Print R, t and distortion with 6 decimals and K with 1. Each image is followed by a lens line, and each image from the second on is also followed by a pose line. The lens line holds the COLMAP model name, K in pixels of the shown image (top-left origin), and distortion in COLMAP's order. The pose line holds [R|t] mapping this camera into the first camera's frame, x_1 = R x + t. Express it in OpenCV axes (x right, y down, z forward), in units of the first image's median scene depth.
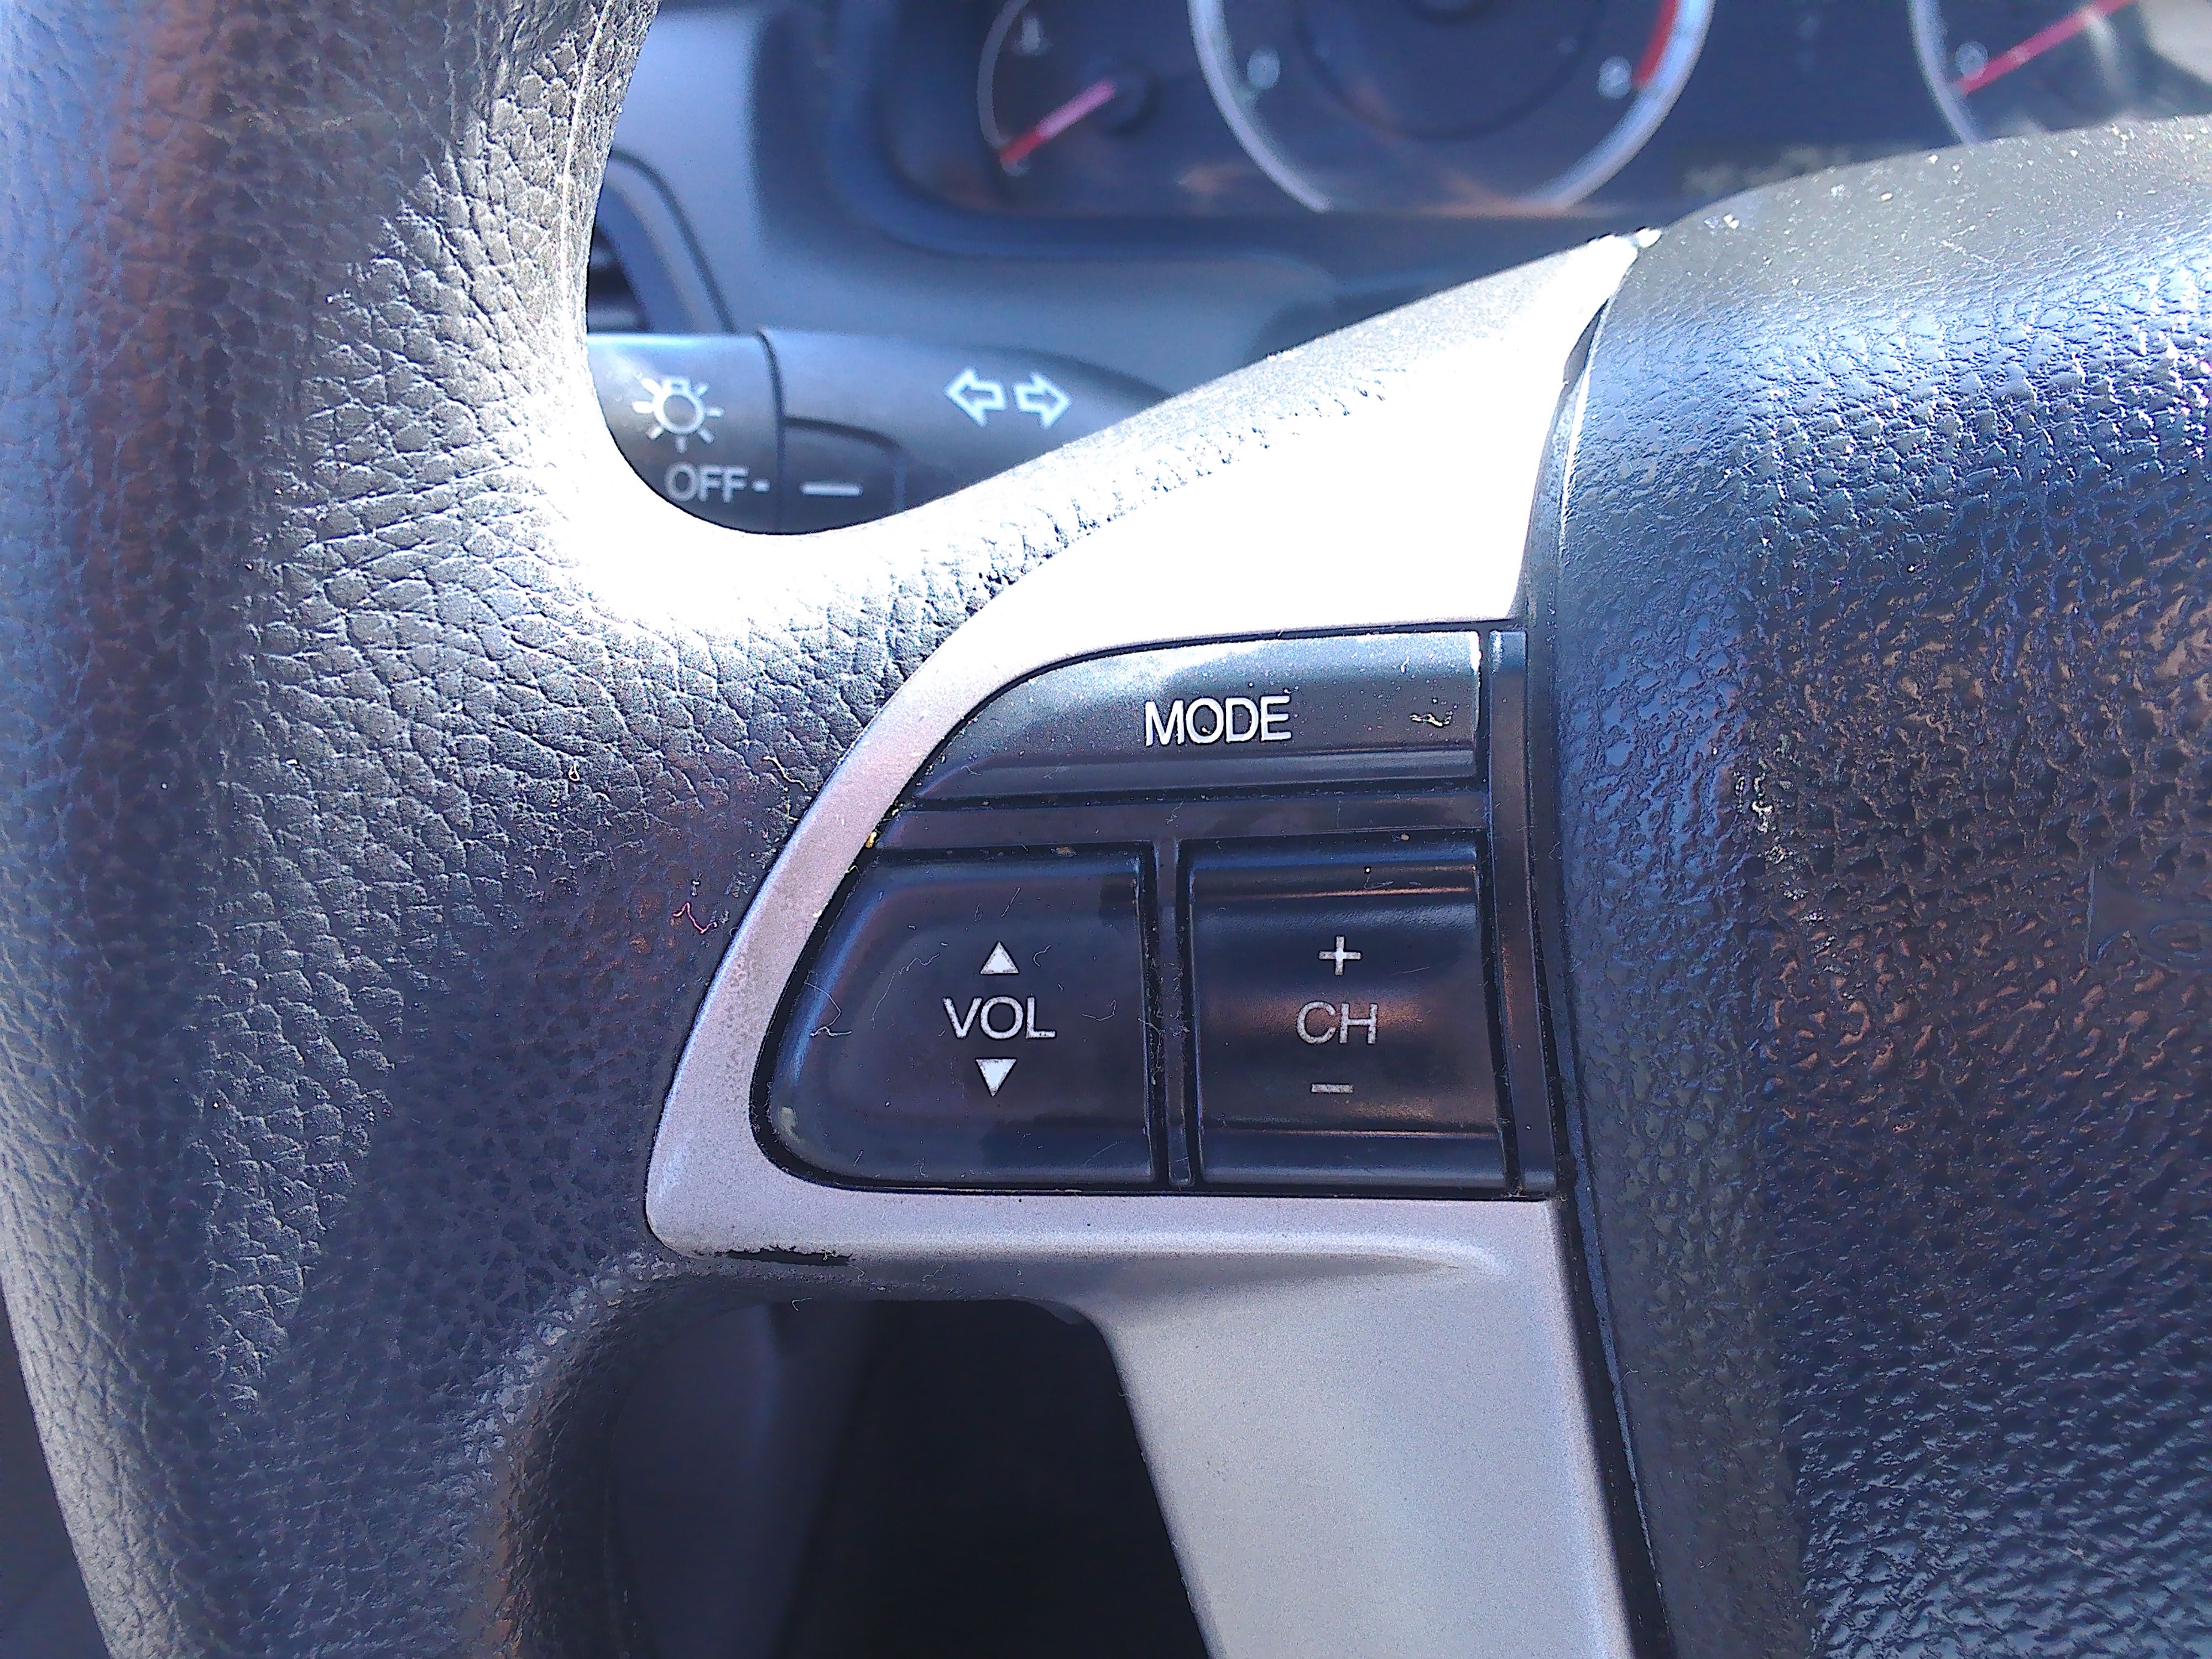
lens RADIAL K [[1712.9, 0, 1061.2], [0, 1712.9, 831.0], [0, 0, 1]] dist [0.060015, -0.070105]
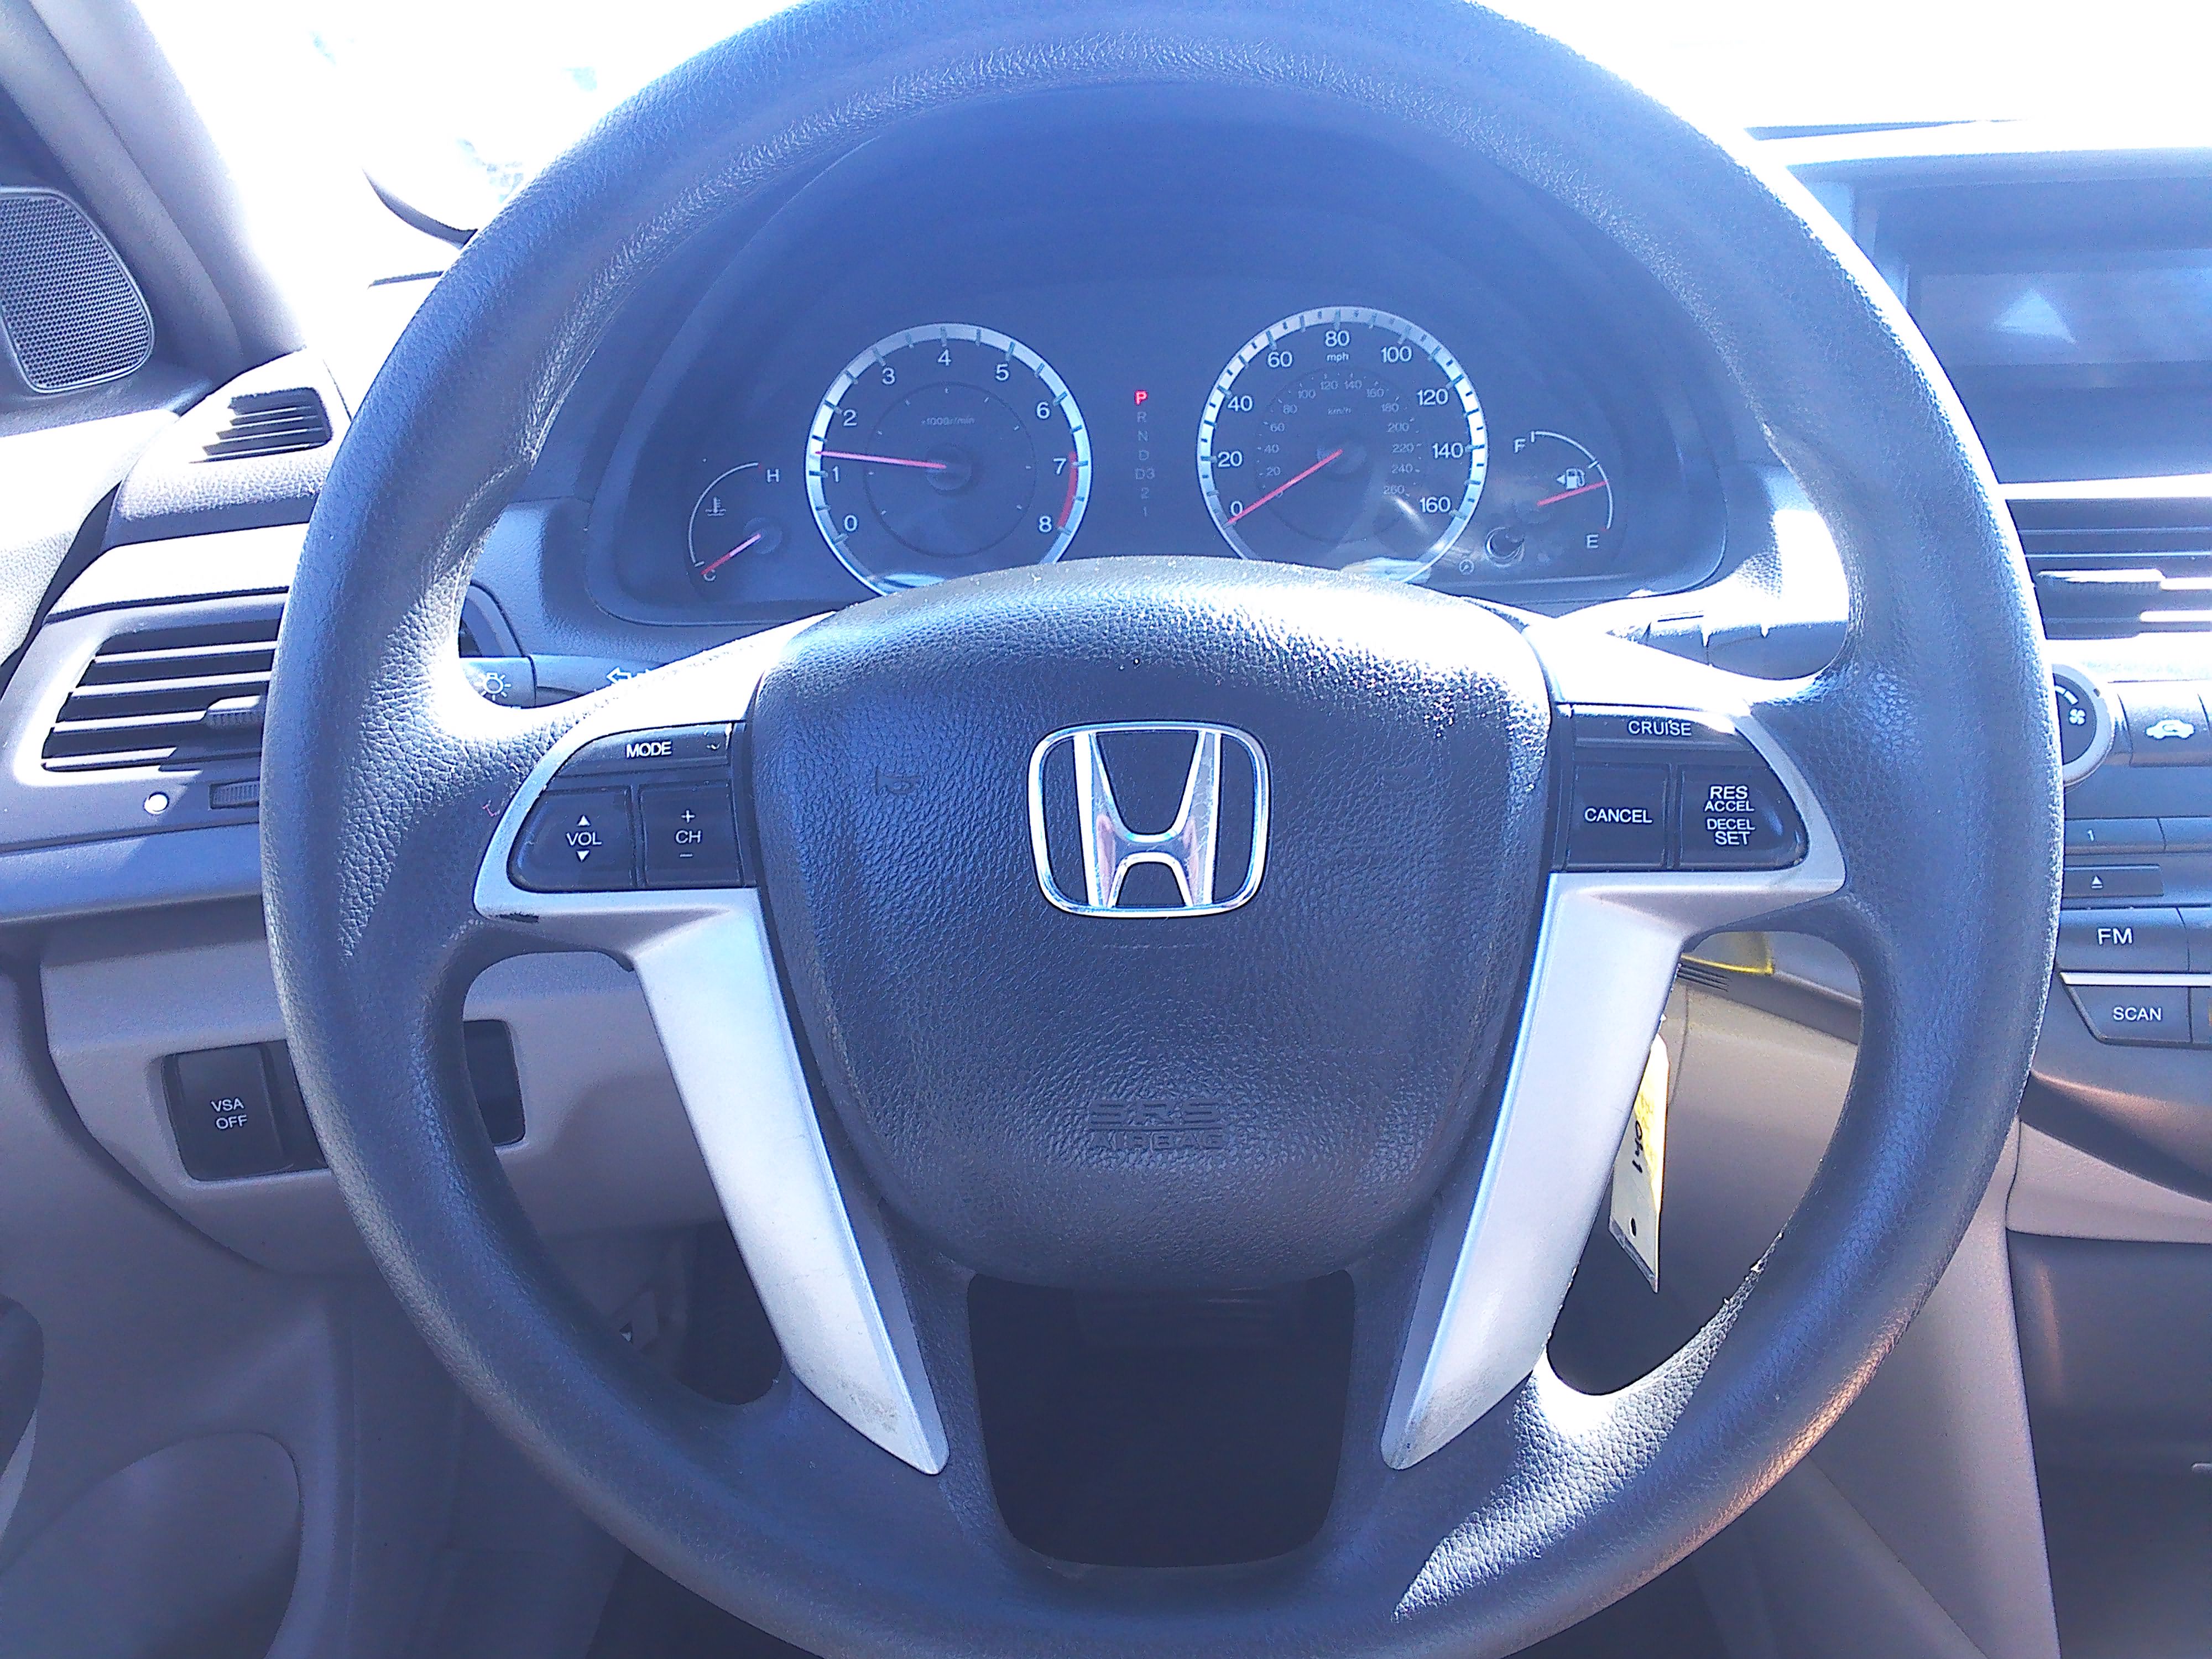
lens RADIAL K [[1778.9, 0, 1106.0], [0, 1778.9, 829.5], [0, 0, 1]] dist [0.032536, -0.050725]
pose [[0.994370, -0.042686, 0.096984, 0.617736], [0.062092, 0.976392, -0.206890, 0.845913], [-0.085863, 0.211747, 0.973546, -2.384023]]
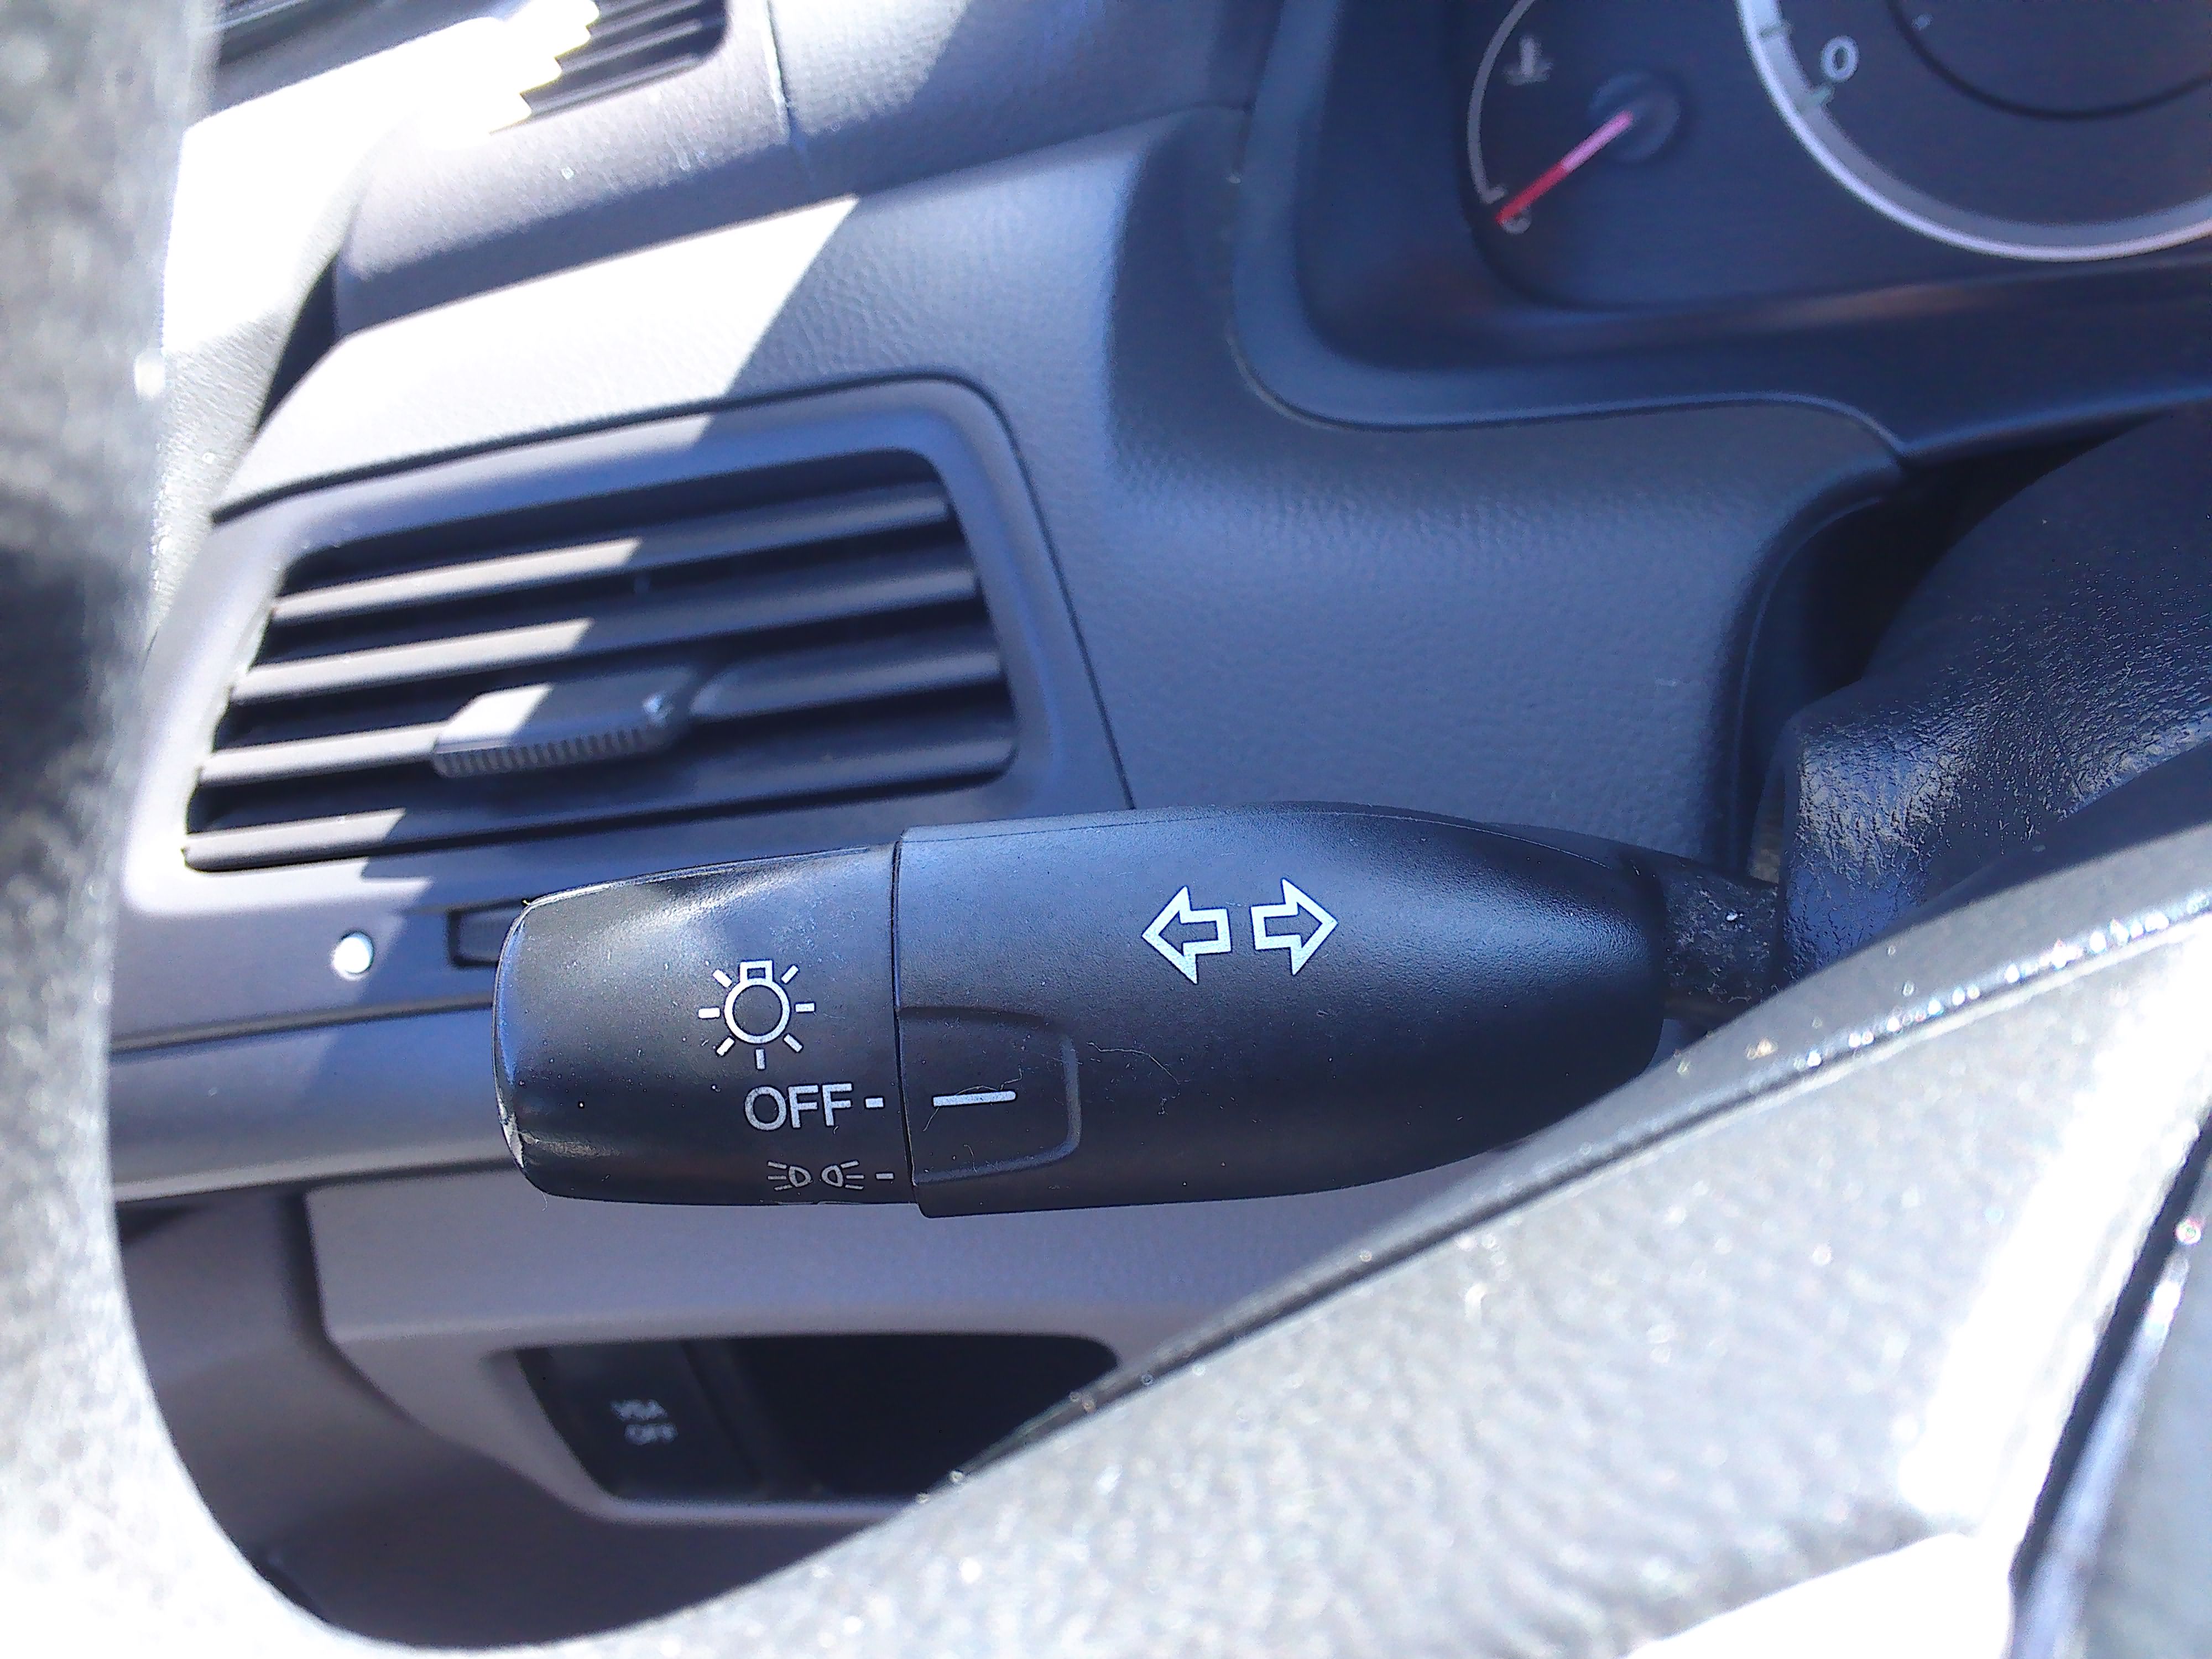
lens RADIAL K [[1778.9, 0, 1106.0], [0, 1778.9, 829.5], [0, 0, 1]] dist [0.032536, -0.050725]
pose [[0.941734, -0.024912, -0.335436, 0.225515], [0.036321, 0.998954, 0.027780, -0.457118], [0.334393, -0.038345, 0.941653, 0.483021]]
